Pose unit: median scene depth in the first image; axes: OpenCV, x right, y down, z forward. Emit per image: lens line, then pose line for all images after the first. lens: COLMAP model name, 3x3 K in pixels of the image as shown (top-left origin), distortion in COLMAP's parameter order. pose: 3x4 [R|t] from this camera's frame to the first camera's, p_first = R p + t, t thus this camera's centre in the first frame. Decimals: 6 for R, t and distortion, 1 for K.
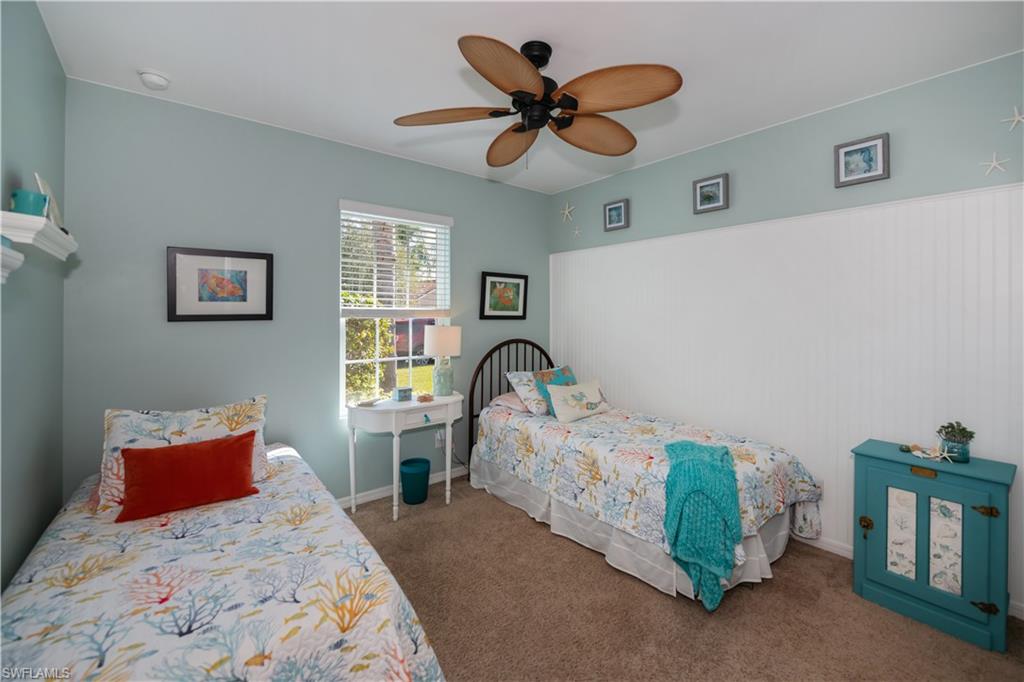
lens RADIAL K [[413.4, 0, 511.8], [0, 413.4, 314.6], [0, 0, 1]] dist [-0.000636, -0.000193]
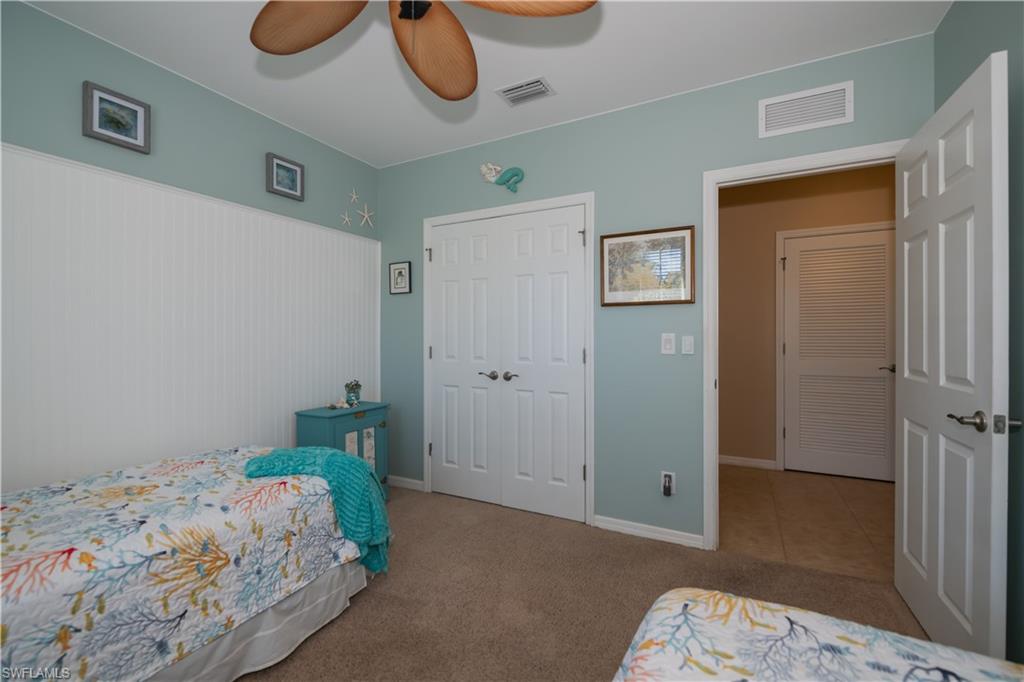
lens RADIAL K [[426.7, 0, 512.9], [0, 426.7, 334.7], [0, 0, 1]] dist [-0.000151, -0.000170]
pose [[-0.386744, -0.000549, 0.922187, -0.539900], [0.001018, 0.999999, 0.001022, 0.075500], [-0.922186, 0.001334, -0.386743, 0.912222]]
